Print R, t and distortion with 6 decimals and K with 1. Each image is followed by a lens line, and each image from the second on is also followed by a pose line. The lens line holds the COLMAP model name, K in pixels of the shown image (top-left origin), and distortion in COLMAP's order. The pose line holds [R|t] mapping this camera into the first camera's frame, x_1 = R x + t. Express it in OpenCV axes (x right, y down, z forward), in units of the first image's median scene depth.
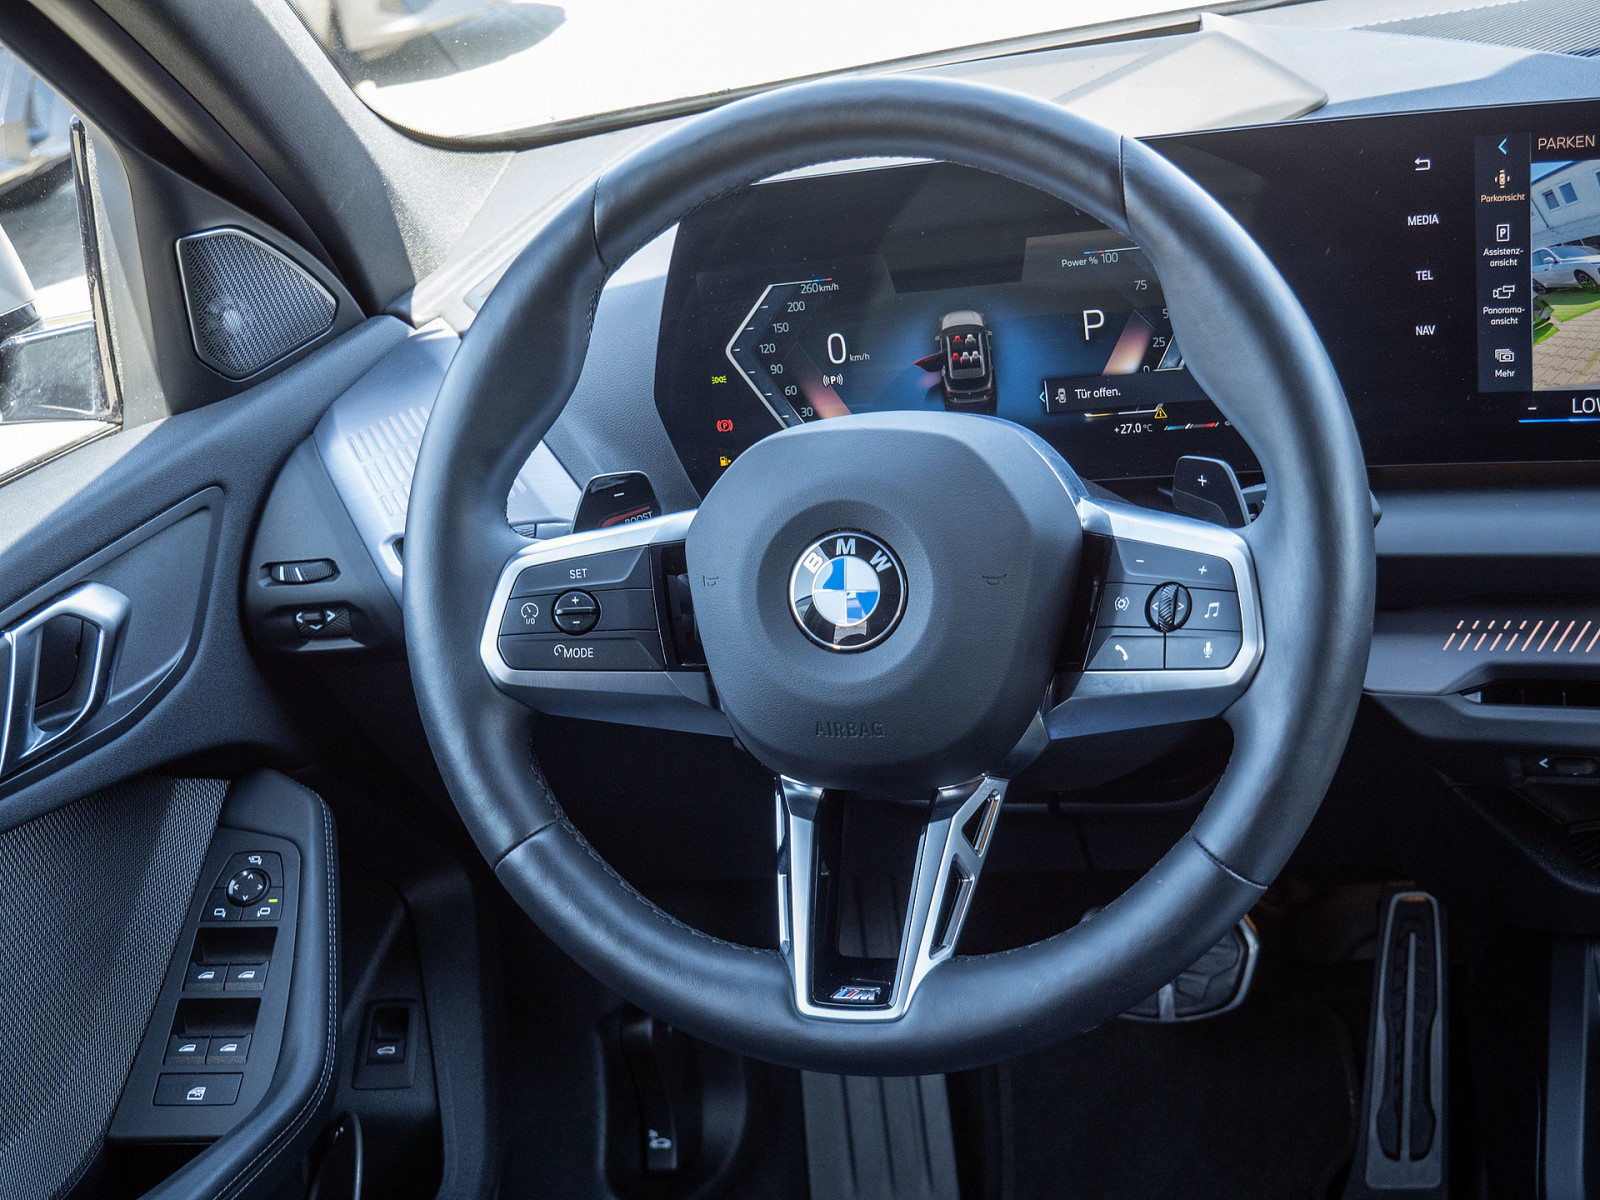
lens RADIAL K [[2427.2, 0, 801.6], [0, 2427.2, 605.7], [0, 0, 1]] dist [0.009049, 0.000000]
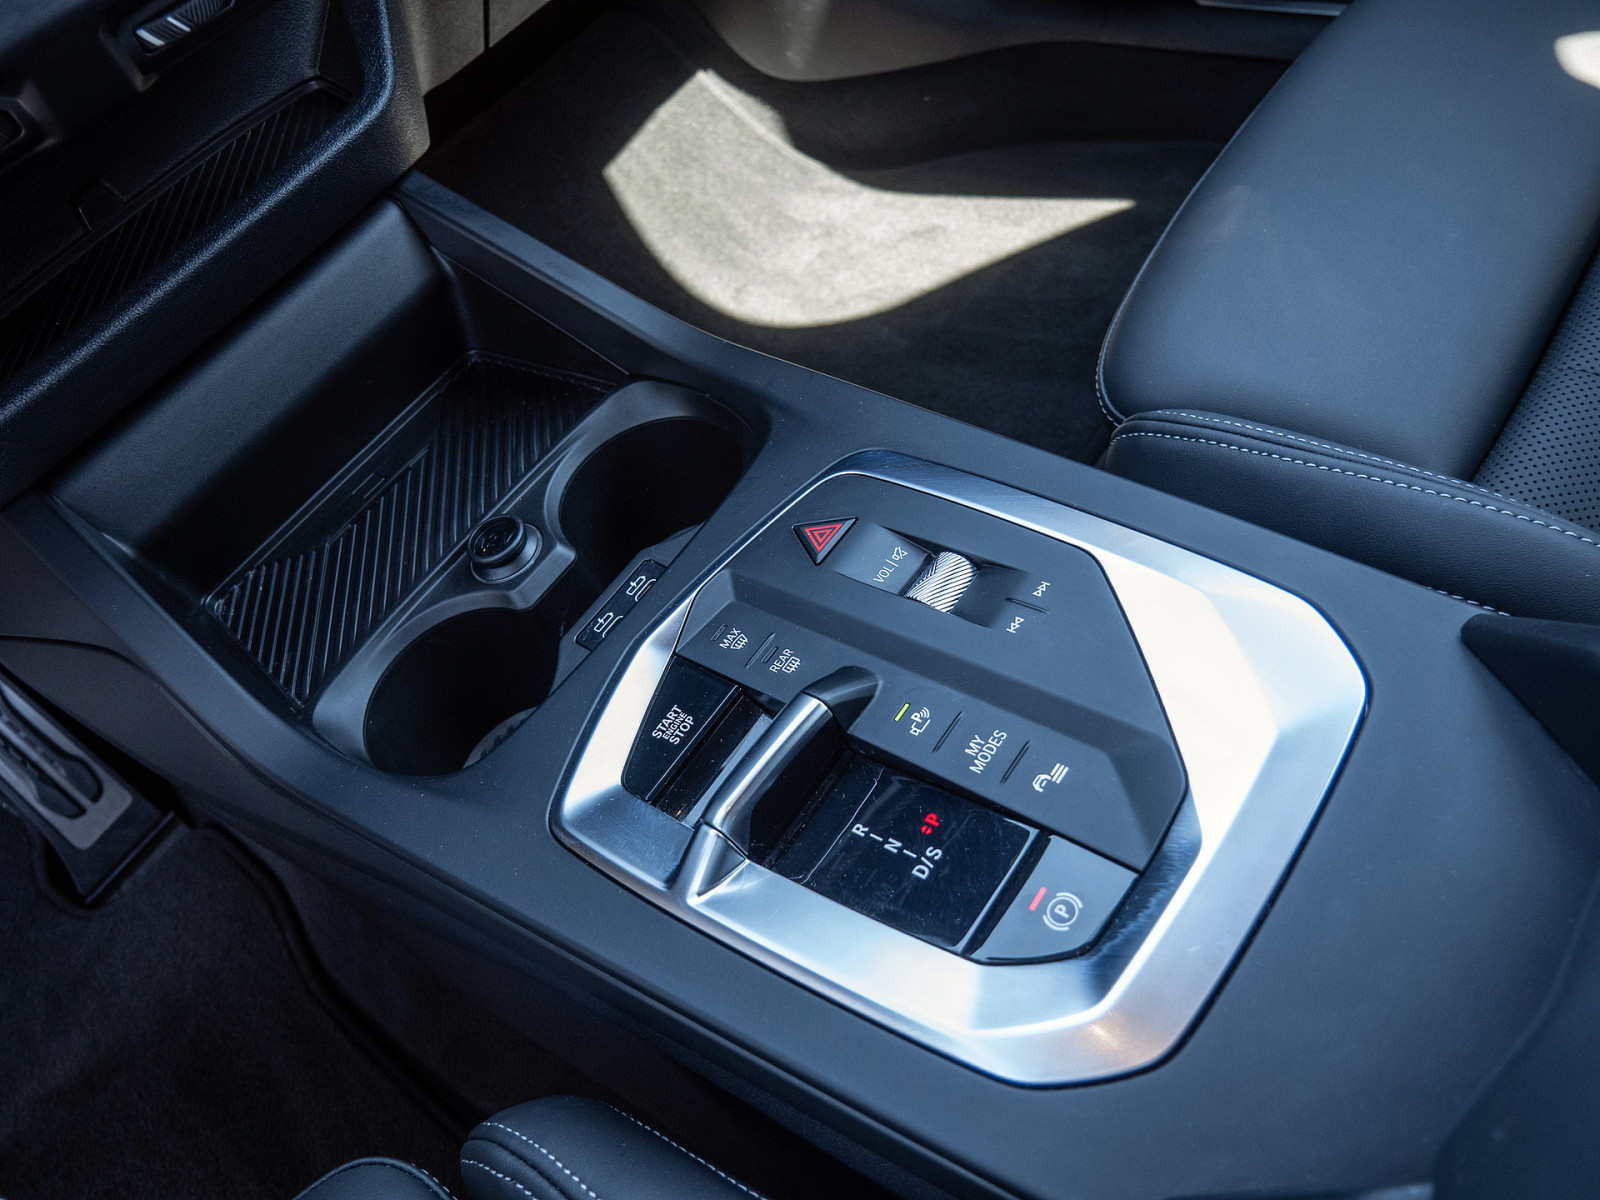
lens RADIAL K [[1150.0, 0, 799.7], [0, 1150.0, 611.4], [0, 0, 1]] dist [-0.046983, 0.000969]
pose [[0.404988, -0.681183, 0.609897, 0.183034], [0.500204, 0.723439, 0.475848, 0.122894], [-0.765363, 0.112360, 0.633715, 0.618879]]
